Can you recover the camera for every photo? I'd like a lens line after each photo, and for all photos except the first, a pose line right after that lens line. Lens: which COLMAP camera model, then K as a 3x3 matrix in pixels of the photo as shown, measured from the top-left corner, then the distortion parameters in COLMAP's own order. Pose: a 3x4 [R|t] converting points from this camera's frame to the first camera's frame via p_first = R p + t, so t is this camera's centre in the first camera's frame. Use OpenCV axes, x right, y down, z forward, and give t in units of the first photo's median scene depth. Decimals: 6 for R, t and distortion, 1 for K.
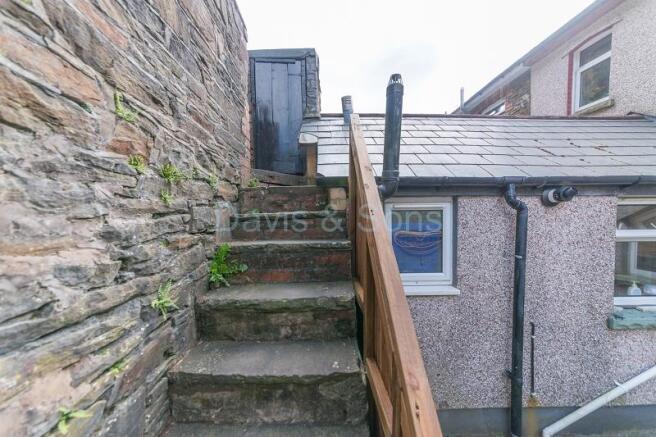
lens RADIAL K [[228.9, 0, 331.4], [0, 228.9, 220.4], [0, 0, 1]] dist [-0.003674, -0.000125]
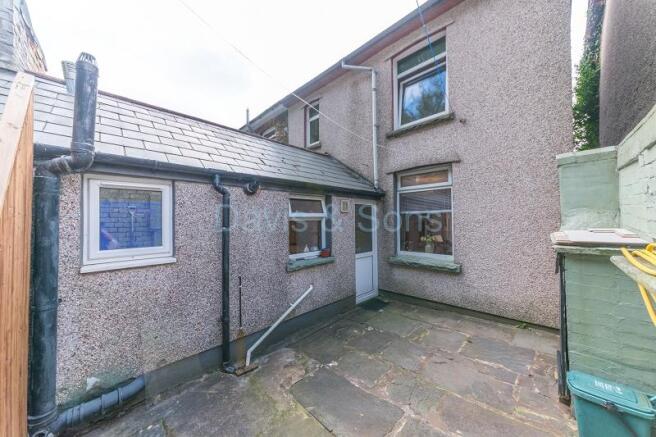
lens RADIAL K [[228.9, 0, 329.2], [0, 228.9, 217.0], [0, 0, 1]] dist [-0.003674, -0.000125]
pose [[0.711470, 0.007316, 0.702678, 0.279401], [0.032815, 0.998509, -0.043621, 0.161770], [-0.701949, 0.054093, 0.710170, -0.406310]]
